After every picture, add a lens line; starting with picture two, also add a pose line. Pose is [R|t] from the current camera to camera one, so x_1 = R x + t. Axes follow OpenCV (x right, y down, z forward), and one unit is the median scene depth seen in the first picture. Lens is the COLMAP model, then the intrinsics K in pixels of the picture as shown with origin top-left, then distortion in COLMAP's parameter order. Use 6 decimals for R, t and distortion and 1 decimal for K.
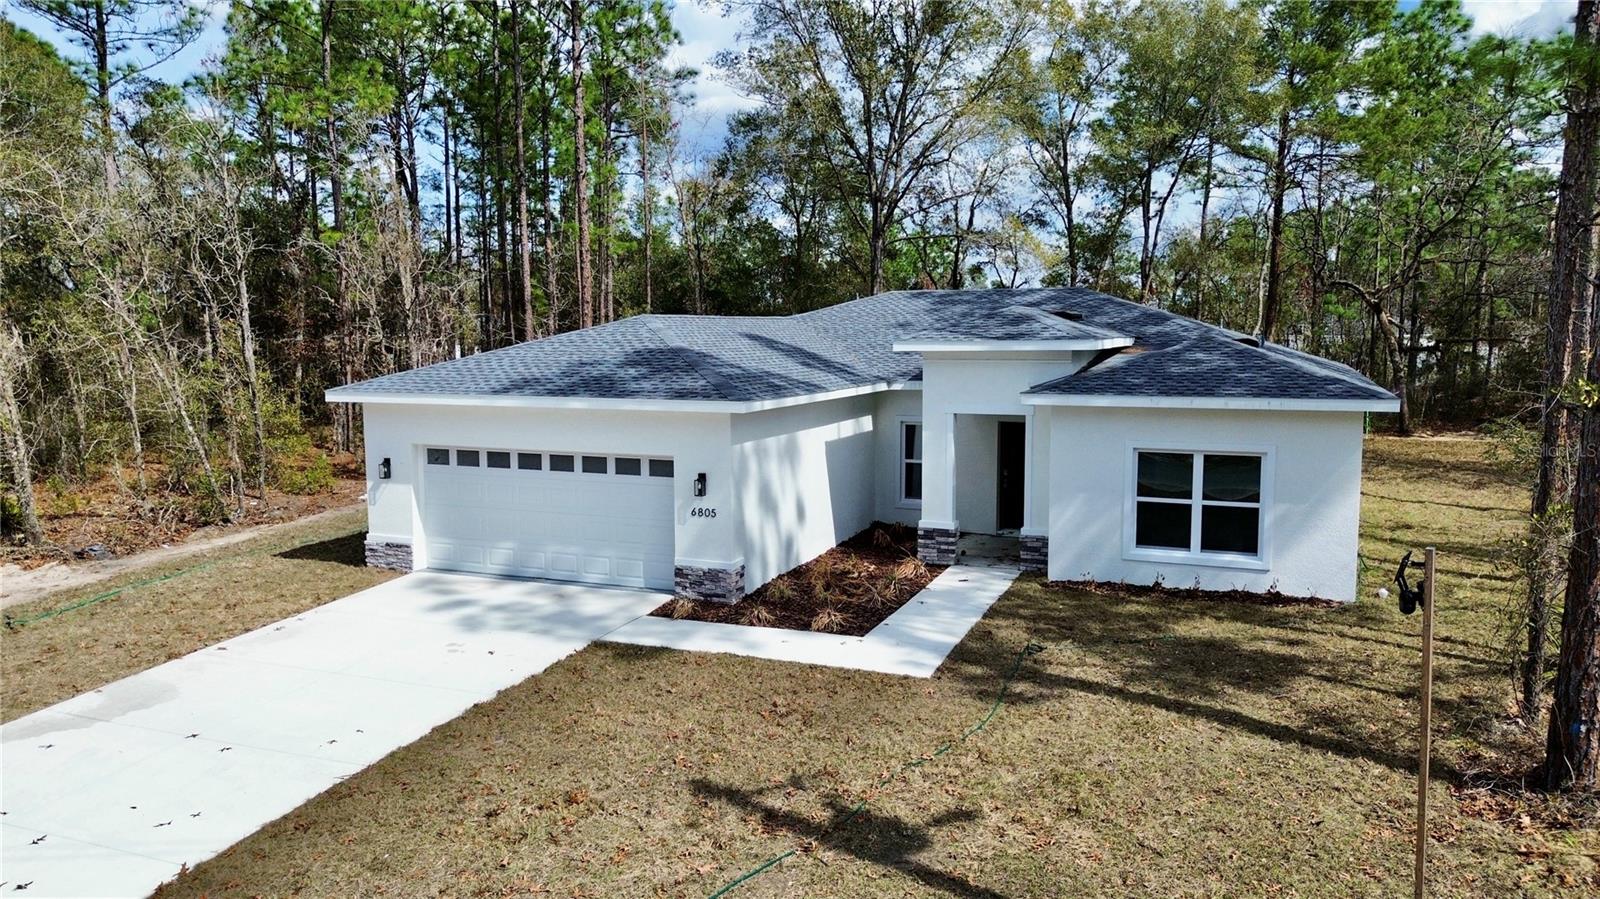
lens RADIAL K [[1137.1, 0, 800.0], [0, 1137.1, 449.5], [0, 0, 1]] dist [0.097285, -0.150939]
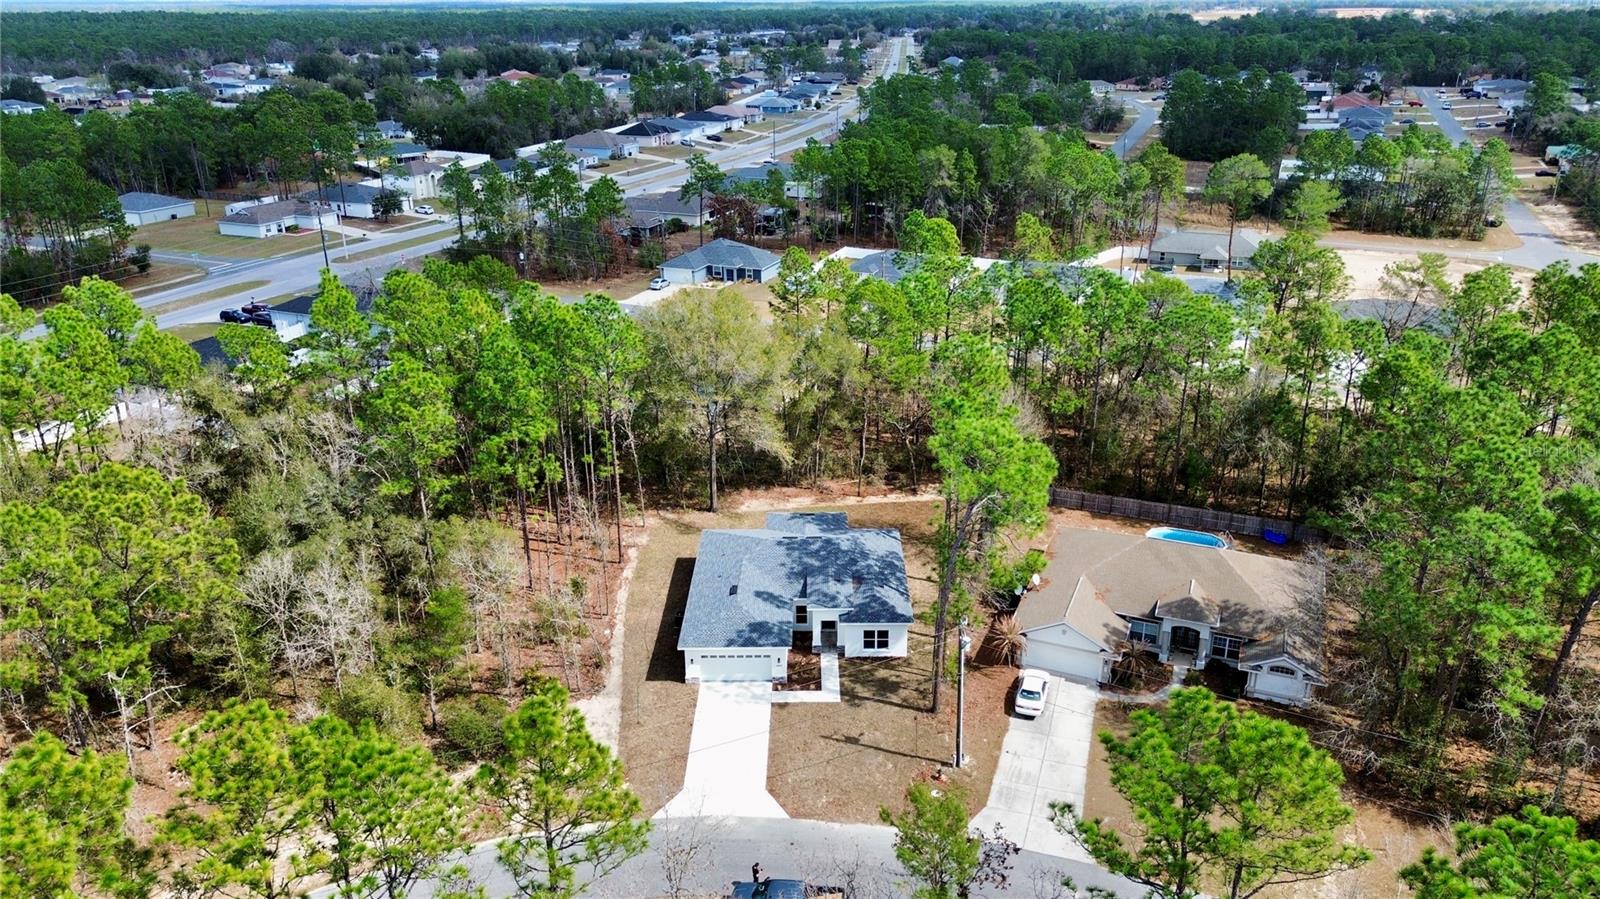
lens RADIAL K [[1137.1, 0, 800.0], [0, 1137.1, 449.5], [0, 0, 1]] dist [0.097285, -0.150939]
pose [[0.925109, -0.148072, 0.349640, -1.455686], [0.048639, 0.959455, 0.277634, -2.009263], [-0.376573, -0.239836, 0.894802, -2.864971]]
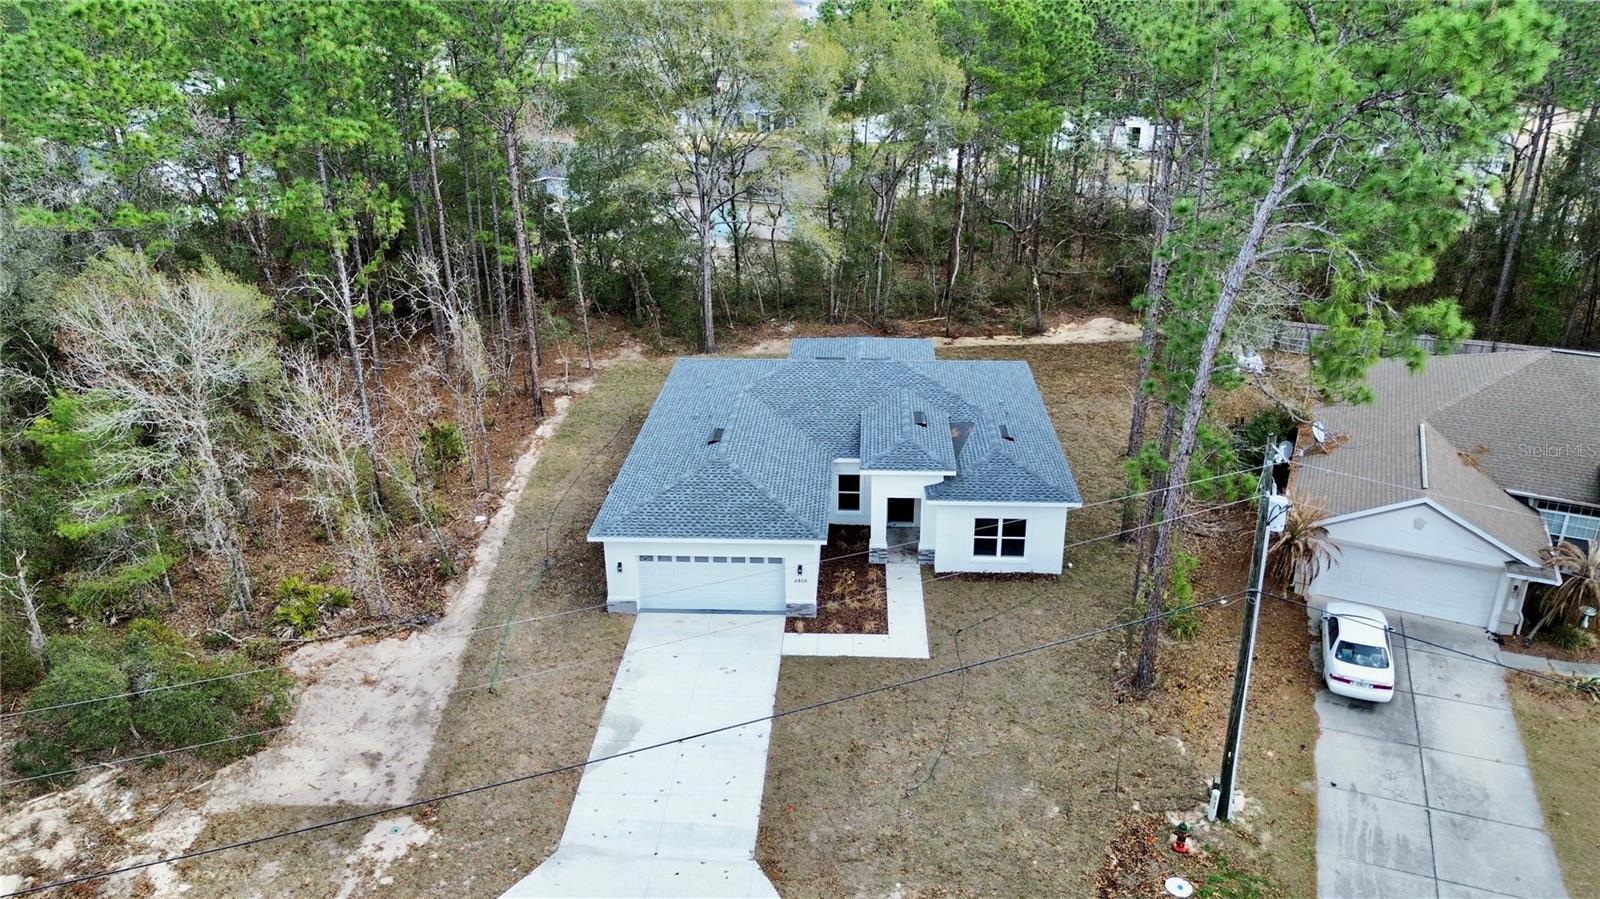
lens RADIAL K [[1137.1, 0, 800.0], [0, 1137.1, 449.5], [0, 0, 1]] dist [0.097285, -0.150939]
pose [[0.942577, -0.135526, 0.305255, -0.708017], [0.042383, 0.955118, 0.293179, -0.813507], [-0.331288, -0.263407, 0.906016, -0.895696]]
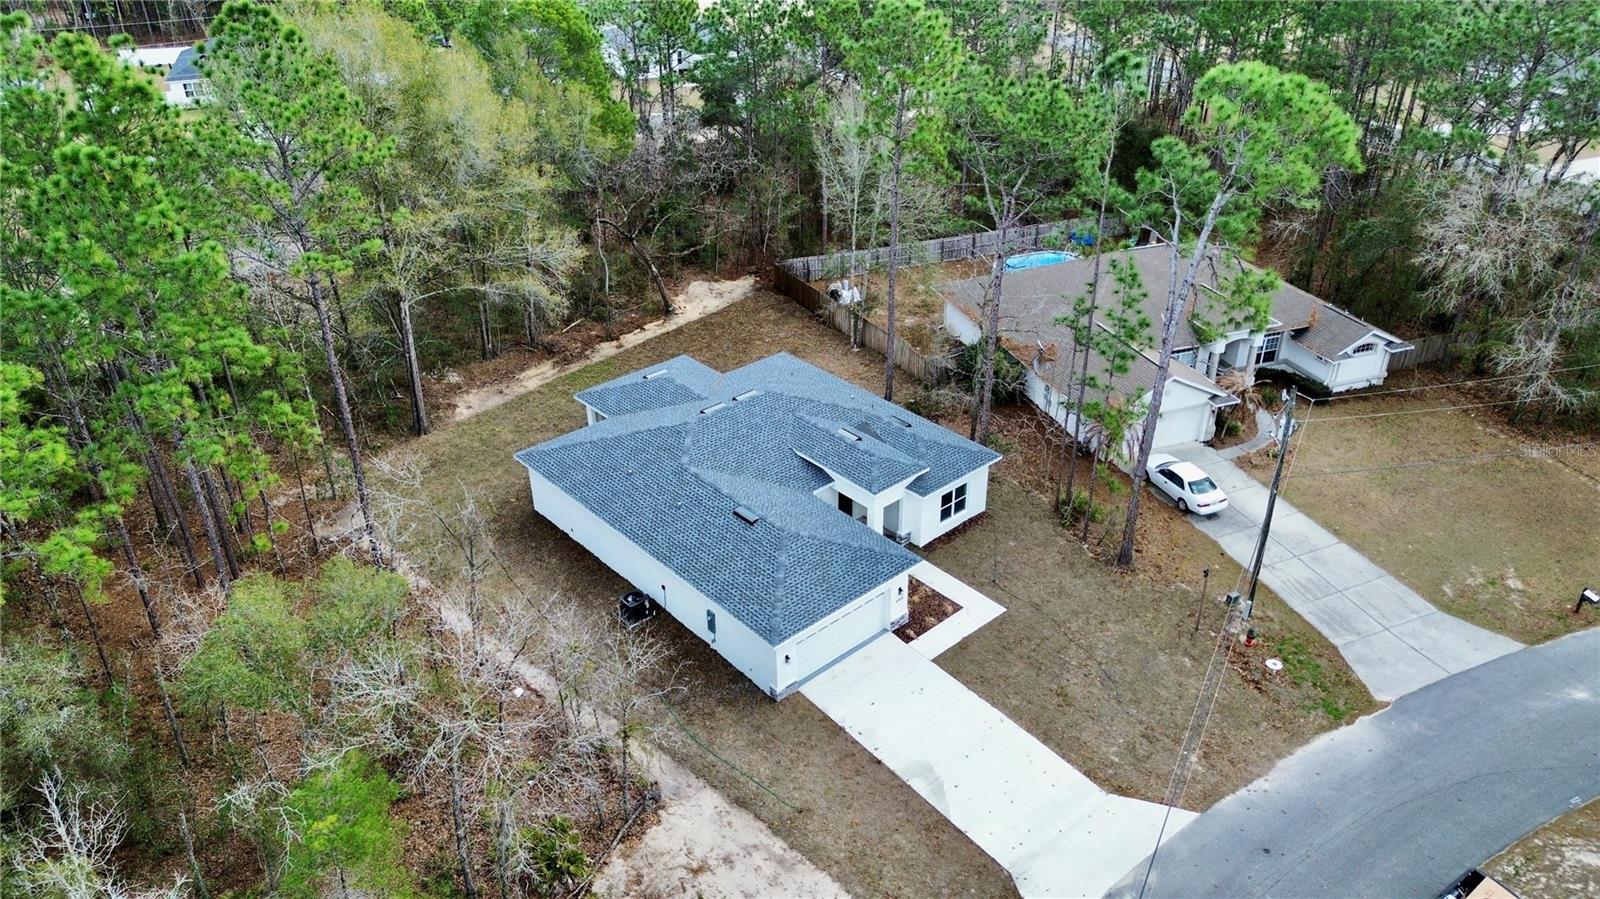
lens RADIAL K [[1137.1, 0, 800.0], [0, 1137.1, 449.5], [0, 0, 1]] dist [0.097285, -0.150939]
pose [[0.423396, -0.454709, 0.783566, -2.066631], [0.101876, 0.883327, 0.457553, -1.462970], [-0.900199, -0.113900, 0.420321, 0.139801]]
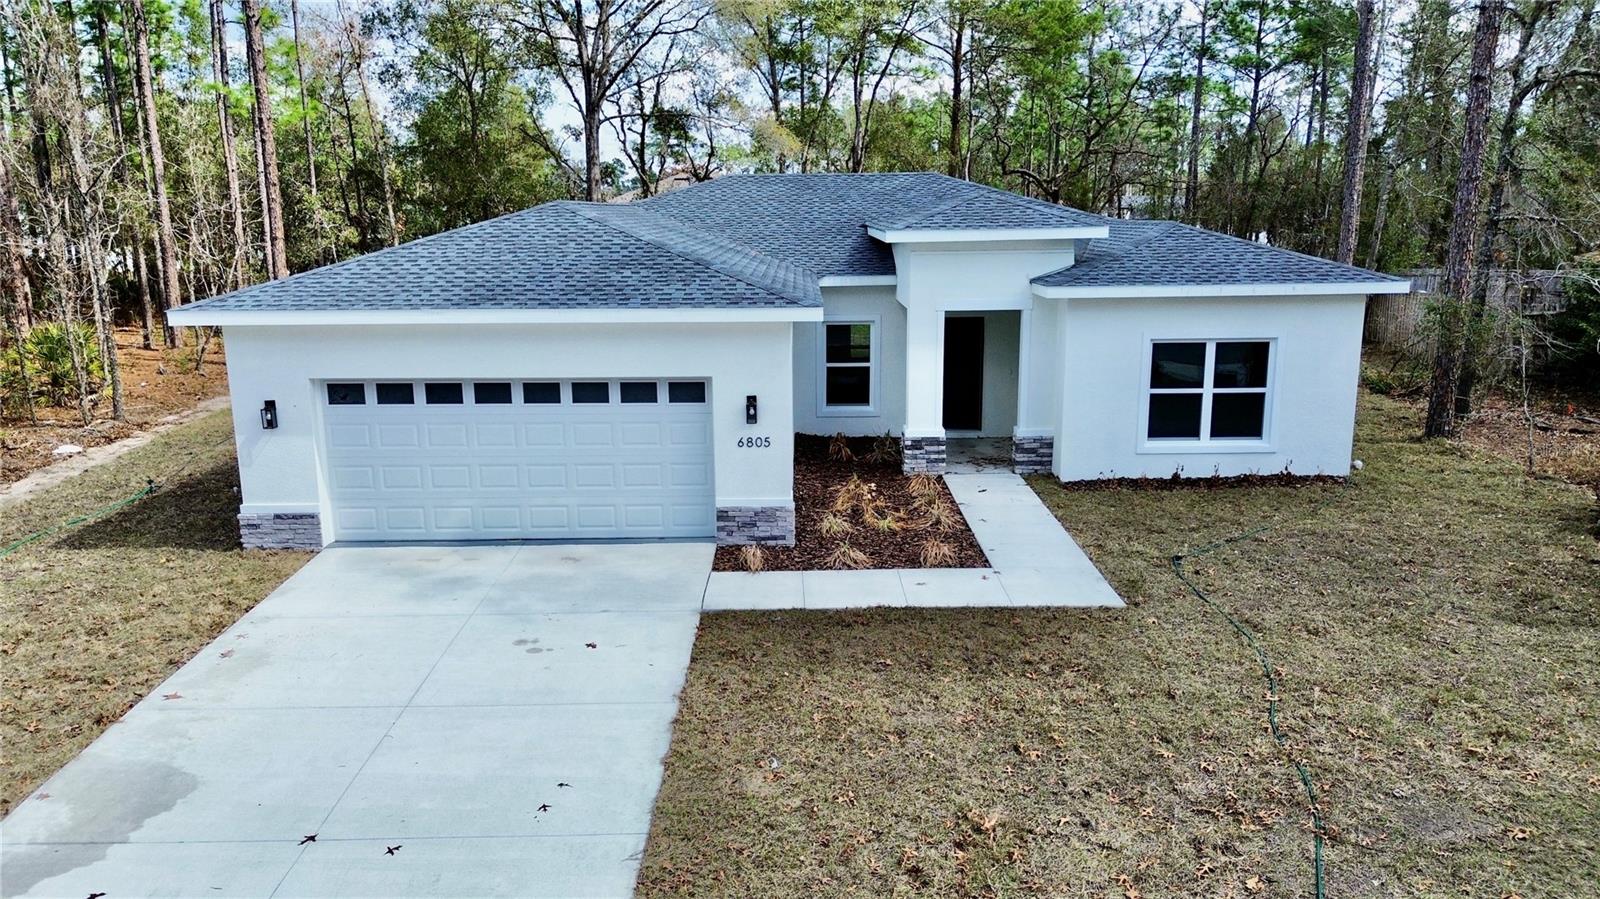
lens RADIAL K [[1137.1, 0, 800.0], [0, 1137.1, 449.5], [0, 0, 1]] dist [0.097285, -0.150939]
pose [[0.921606, -0.083289, 0.379086, -0.365971], [0.046706, 0.993405, 0.104712, -0.024623], [-0.385307, -0.078798, 0.919418, 0.215573]]
